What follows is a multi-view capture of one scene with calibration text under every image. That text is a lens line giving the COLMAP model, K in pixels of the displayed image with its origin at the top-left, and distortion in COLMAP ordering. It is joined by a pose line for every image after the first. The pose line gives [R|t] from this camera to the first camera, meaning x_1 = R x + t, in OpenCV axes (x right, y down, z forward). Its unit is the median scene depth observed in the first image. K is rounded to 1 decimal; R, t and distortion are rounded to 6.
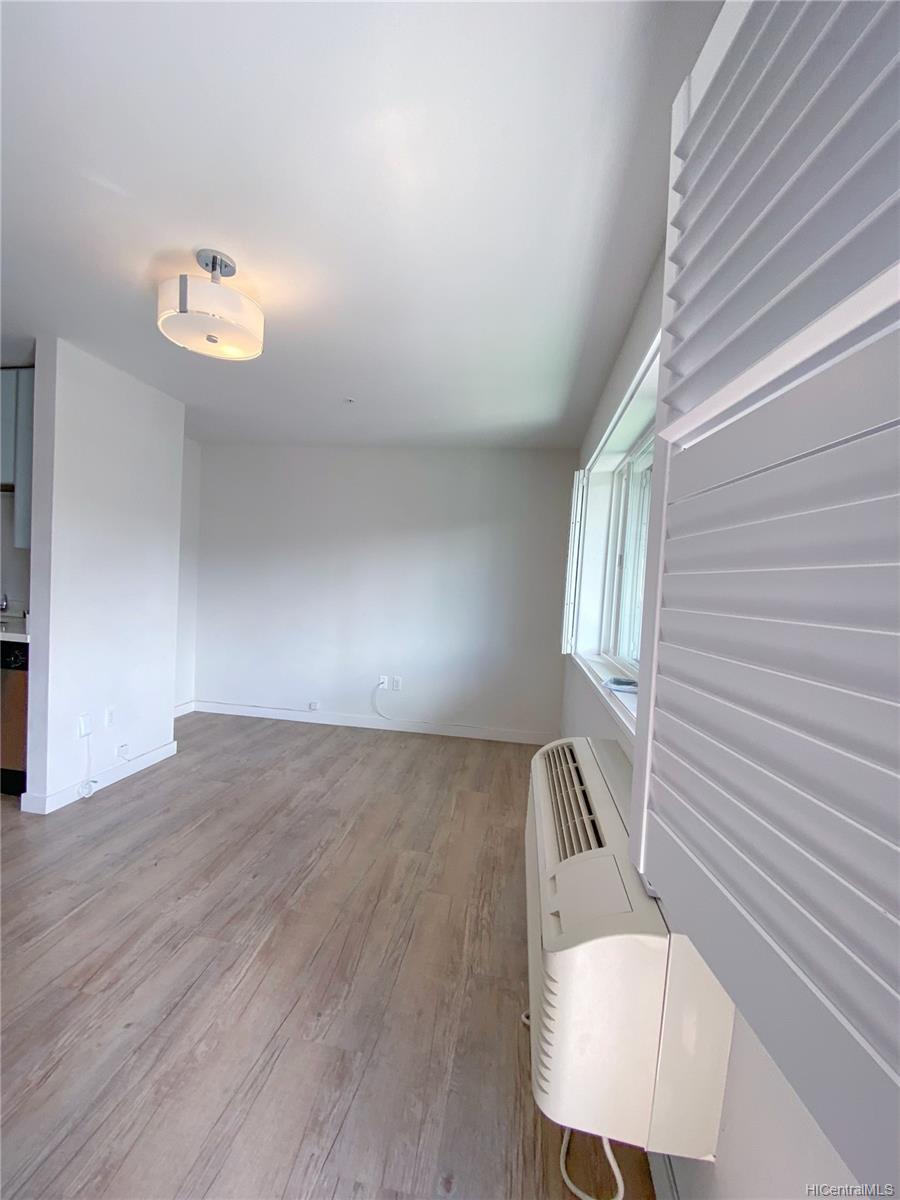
lens RADIAL K [[488.9, 0, 450.0], [0, 488.9, 600.0], [0, 0, 1]] dist [0.017633, -0.020365]
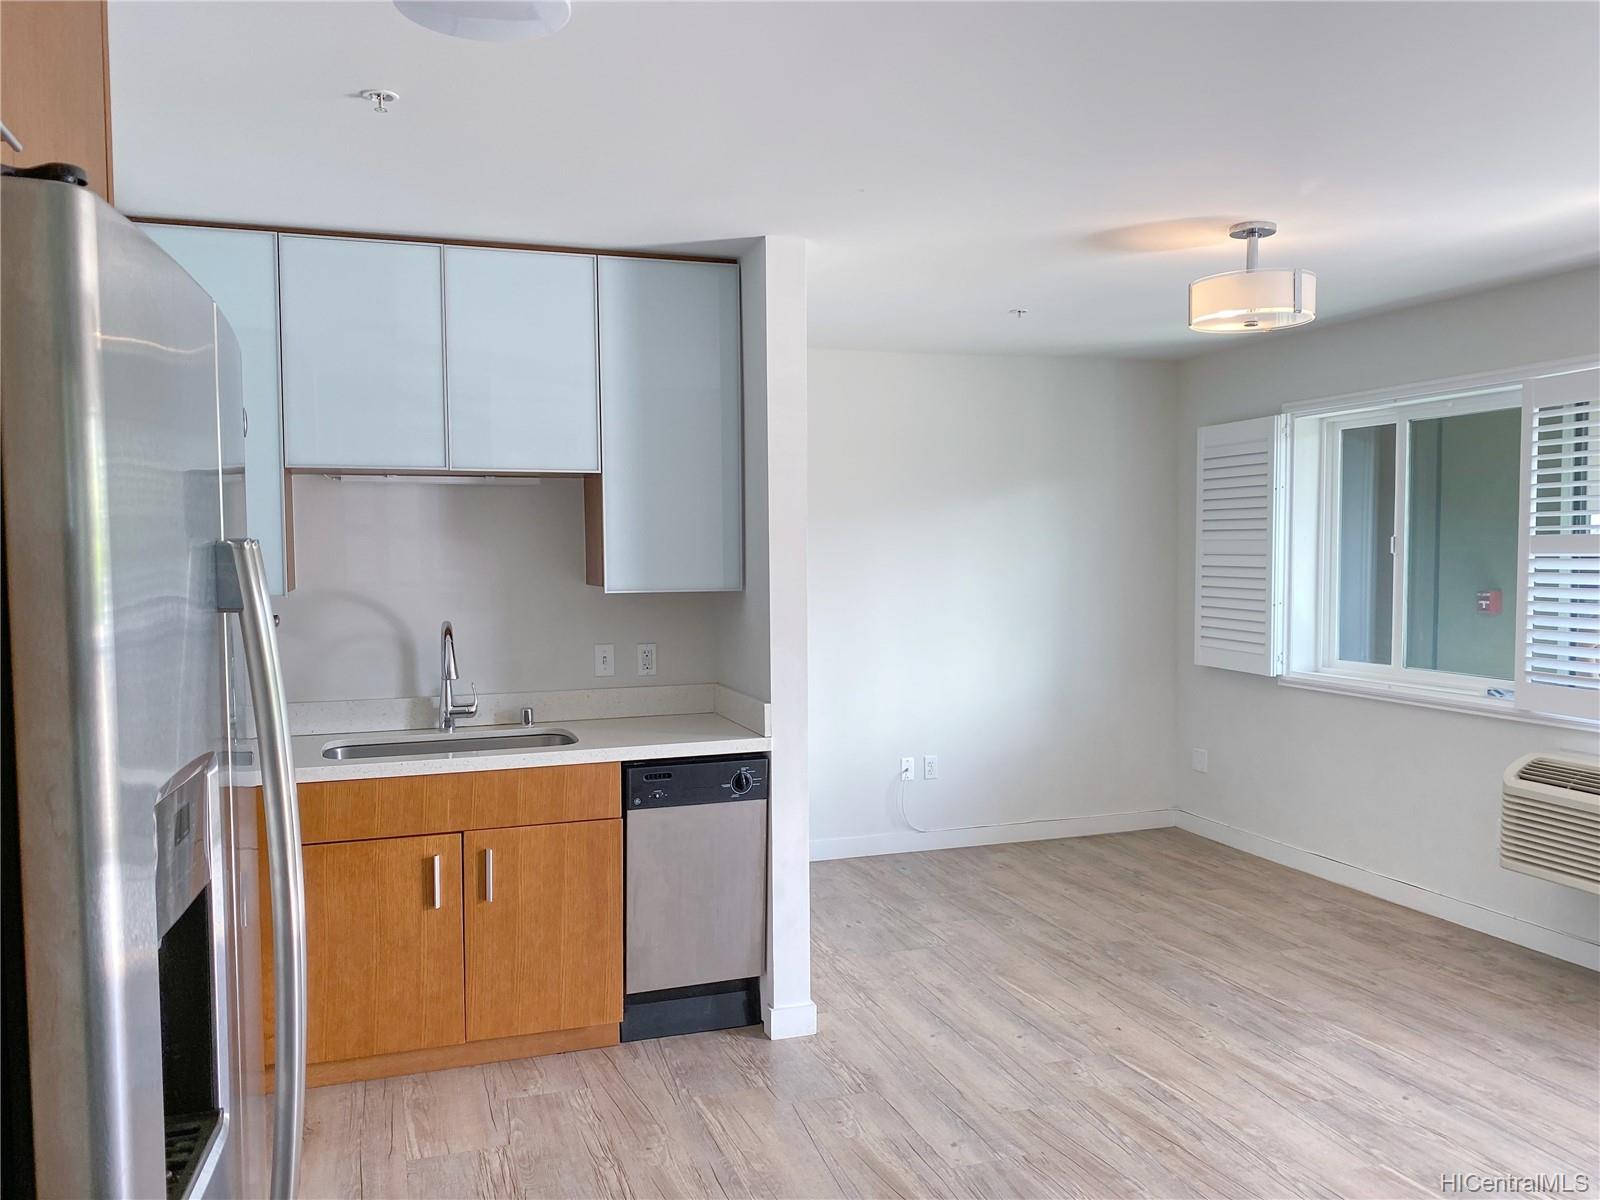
lens RADIAL K [[1250.1, 0, 764.3], [0, 1250.1, 638.1], [0, 0, 1]] dist [-0.003159, 0.003655]
pose [[0.886702, -0.095602, 0.452349, -1.467591], [0.073355, 0.995085, 0.066517, -0.138745], [-0.456485, -0.025799, 0.889357, -0.298151]]
